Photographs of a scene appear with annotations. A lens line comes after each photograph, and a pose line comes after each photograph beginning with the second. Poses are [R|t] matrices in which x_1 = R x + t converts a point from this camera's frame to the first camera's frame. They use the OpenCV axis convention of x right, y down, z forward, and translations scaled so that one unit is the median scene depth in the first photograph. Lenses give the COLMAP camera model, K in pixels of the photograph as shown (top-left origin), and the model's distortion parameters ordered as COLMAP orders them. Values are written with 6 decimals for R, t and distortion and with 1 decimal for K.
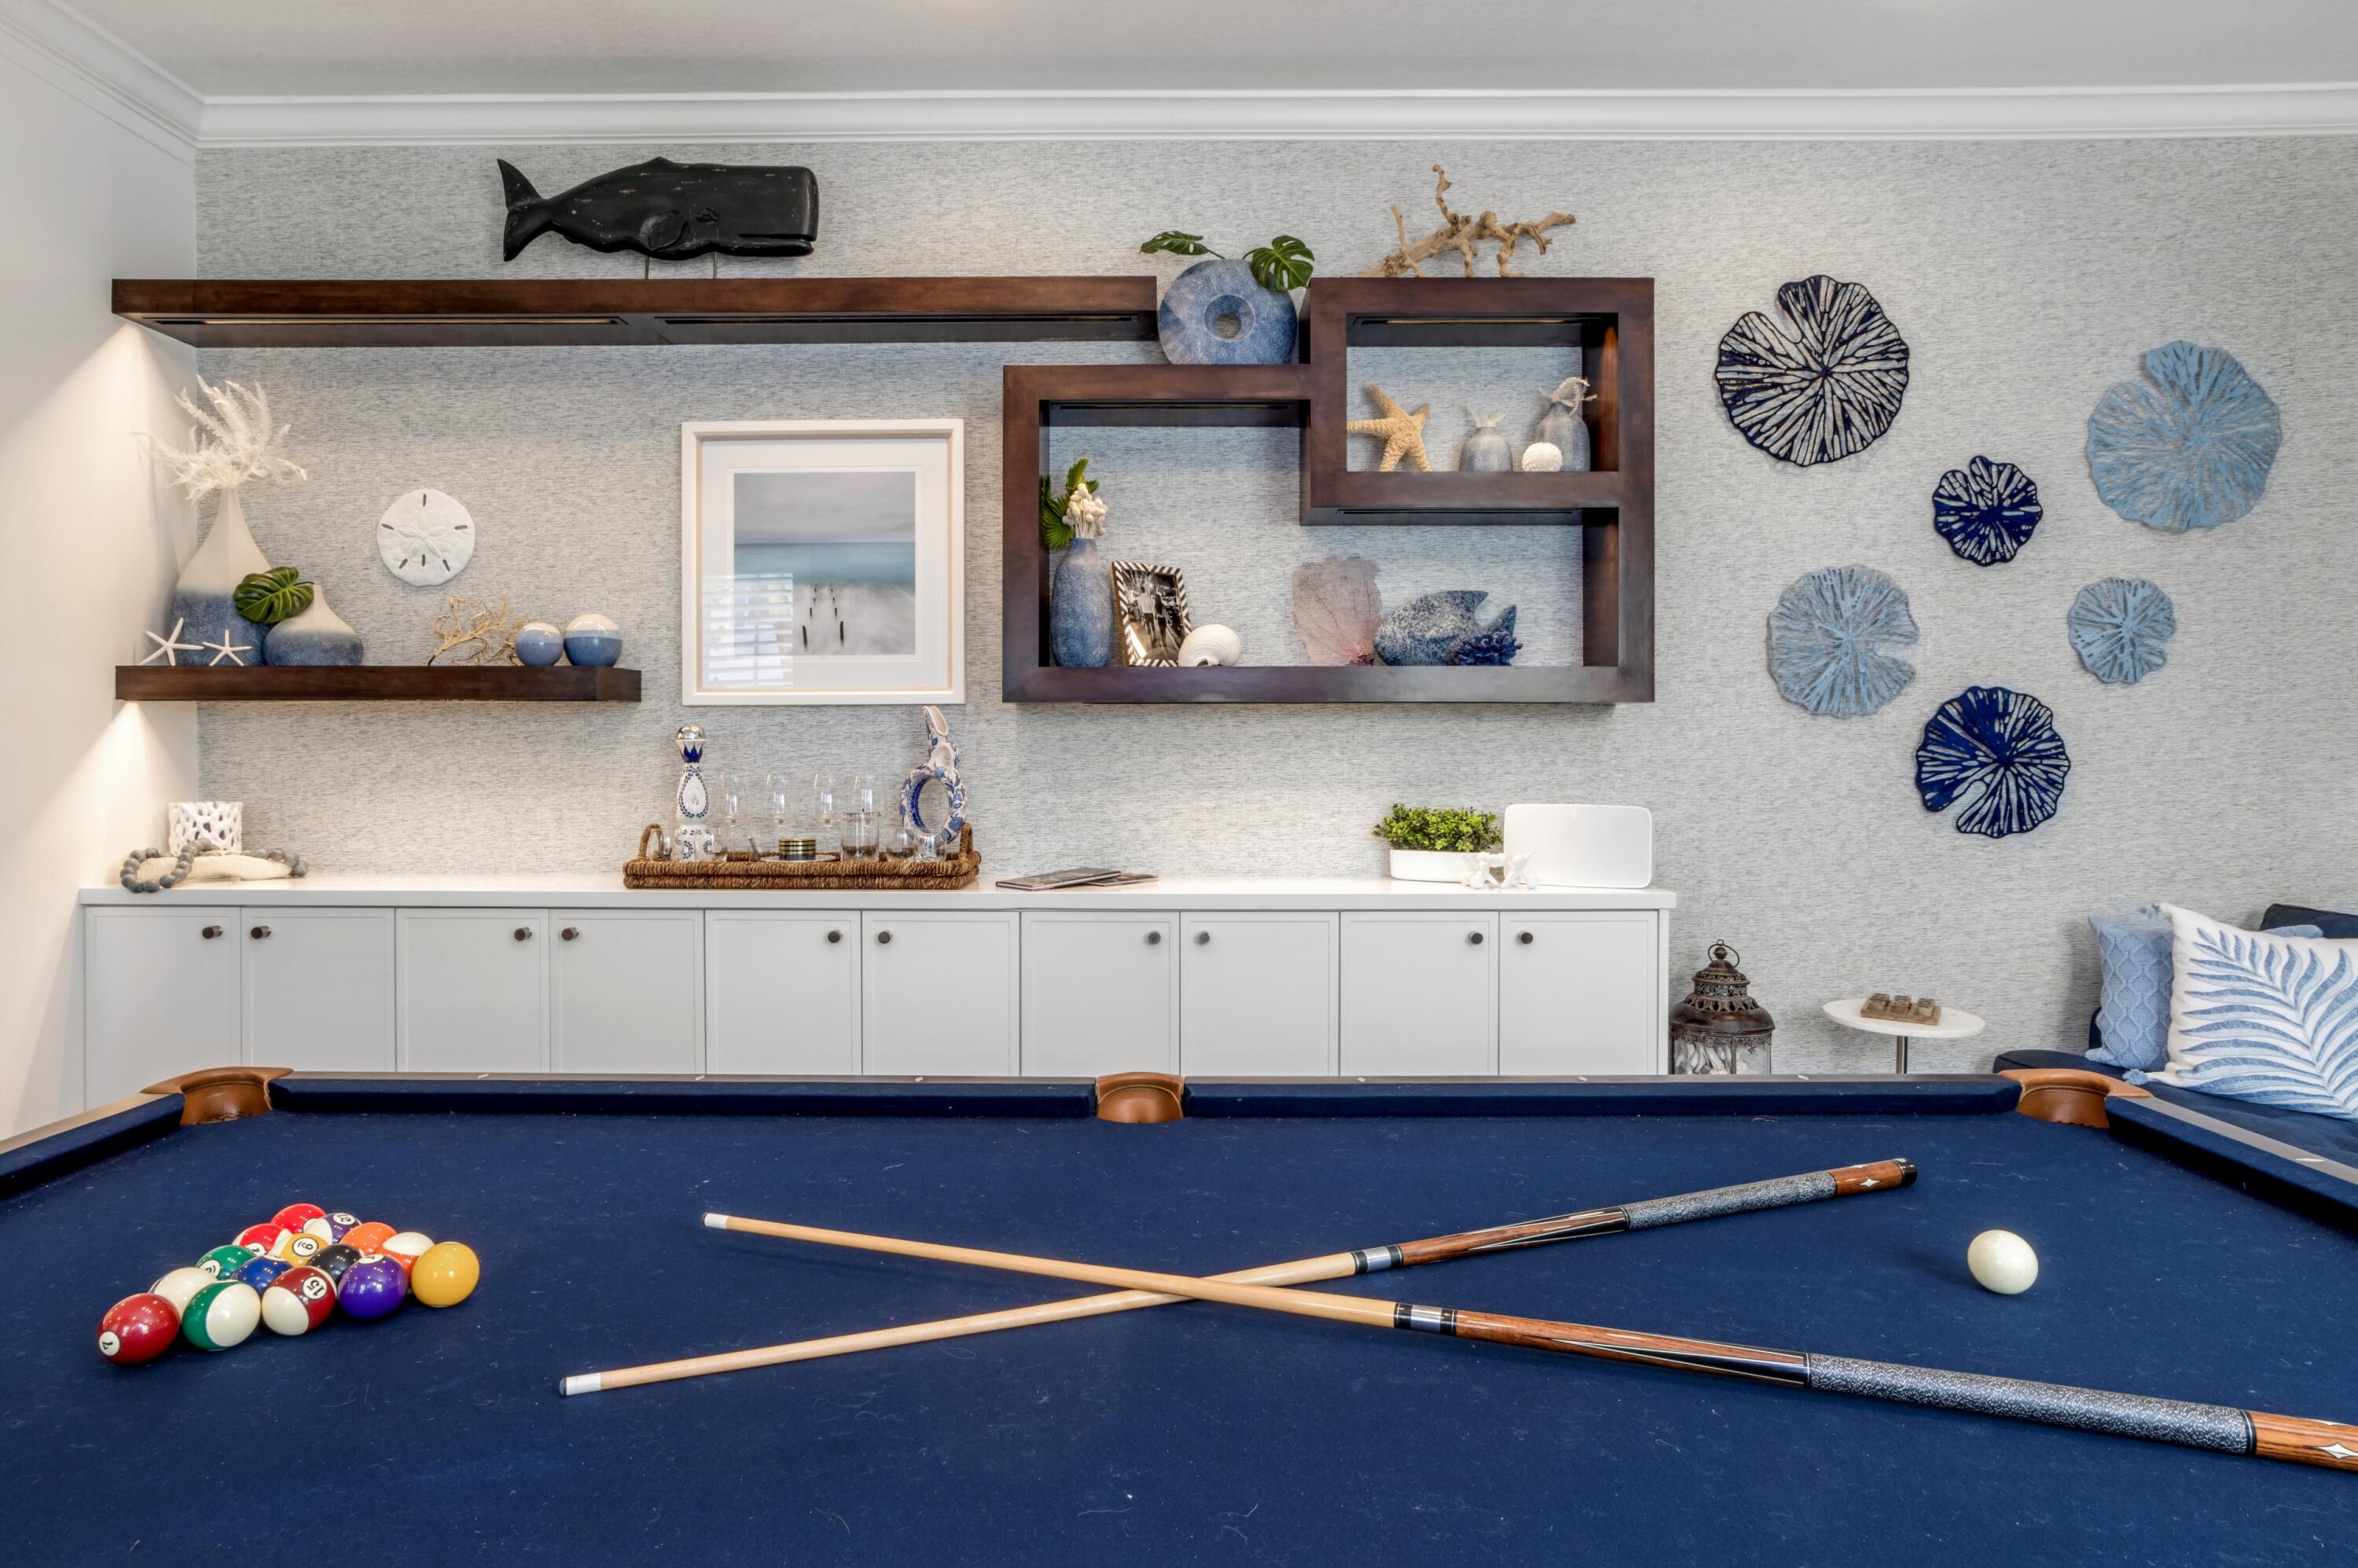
lens RADIAL K [[1417.2, 0, 1167.6], [0, 1417.2, 743.3], [0, 0, 1]] dist [-0.009629, 0.007628]
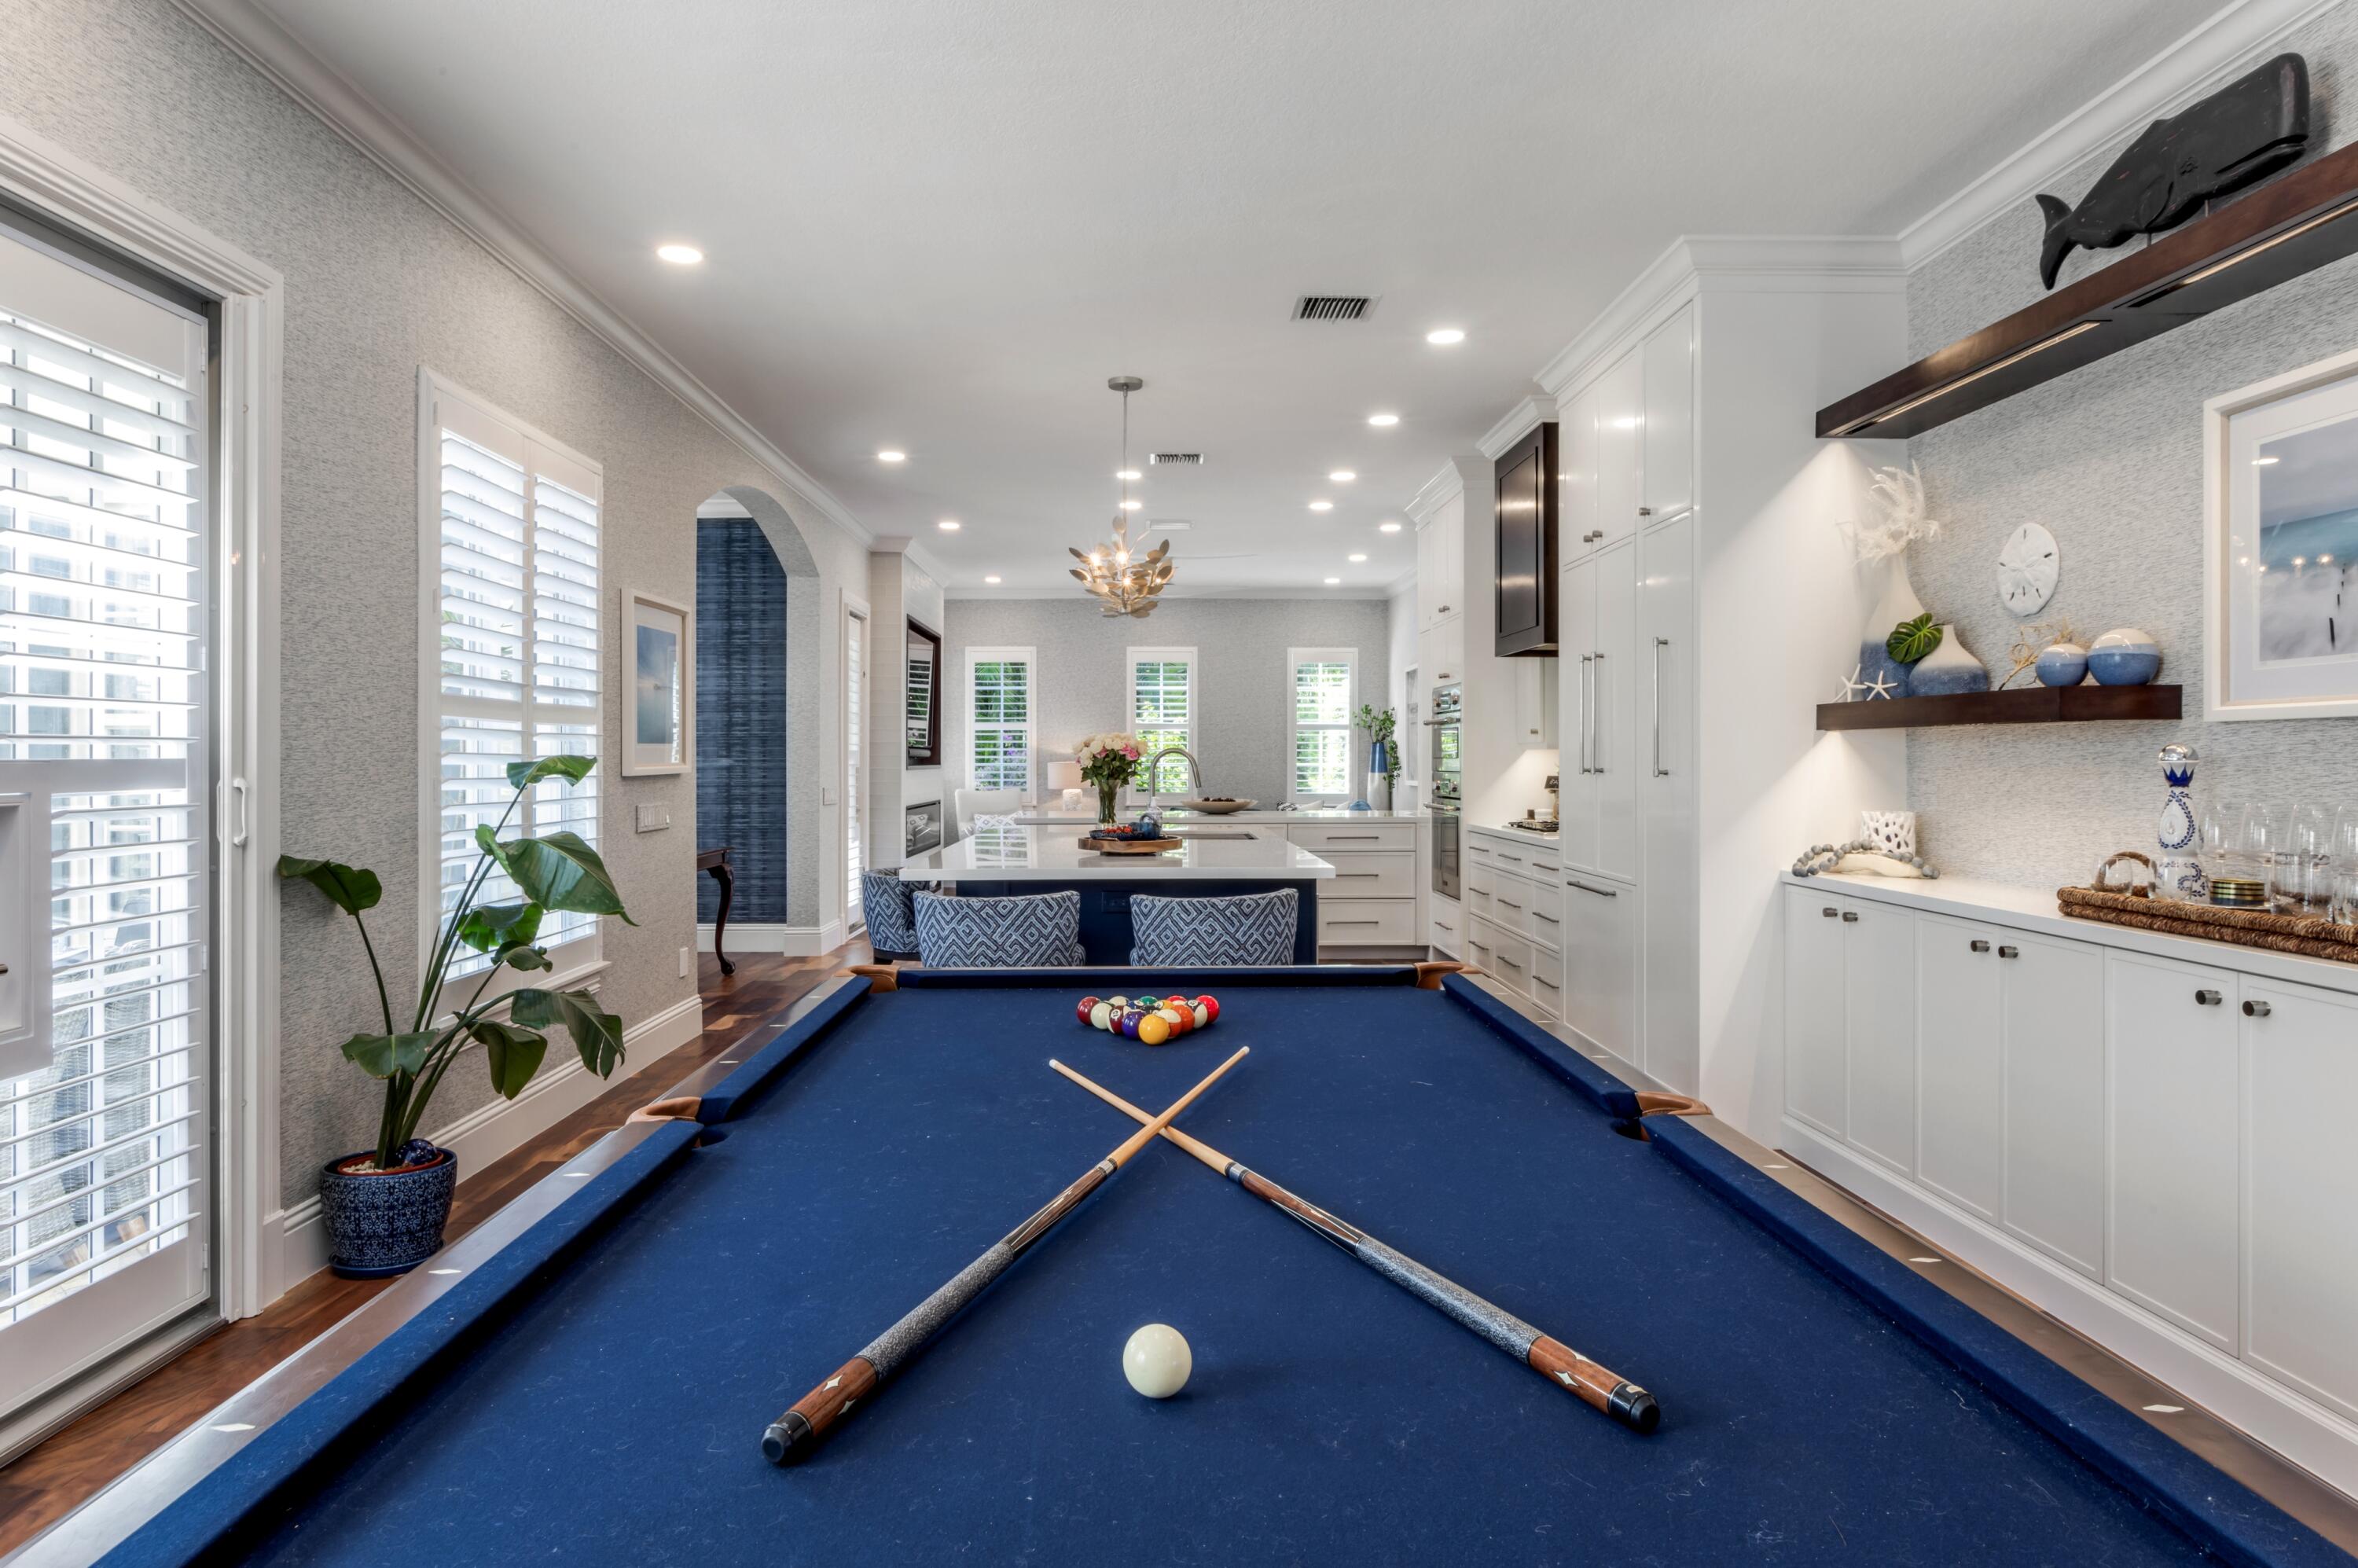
lens RADIAL K [[1417.2, 0, 1183.5], [0, 1417.2, 768.5], [0, 0, 1]] dist [-0.009629, 0.007628]
pose [[0.041517, 0.006372, -0.999117, 0.521689], [-0.003923, 0.999973, 0.006215, -0.000907], [0.999130, 0.003662, 0.041541, 0.336005]]
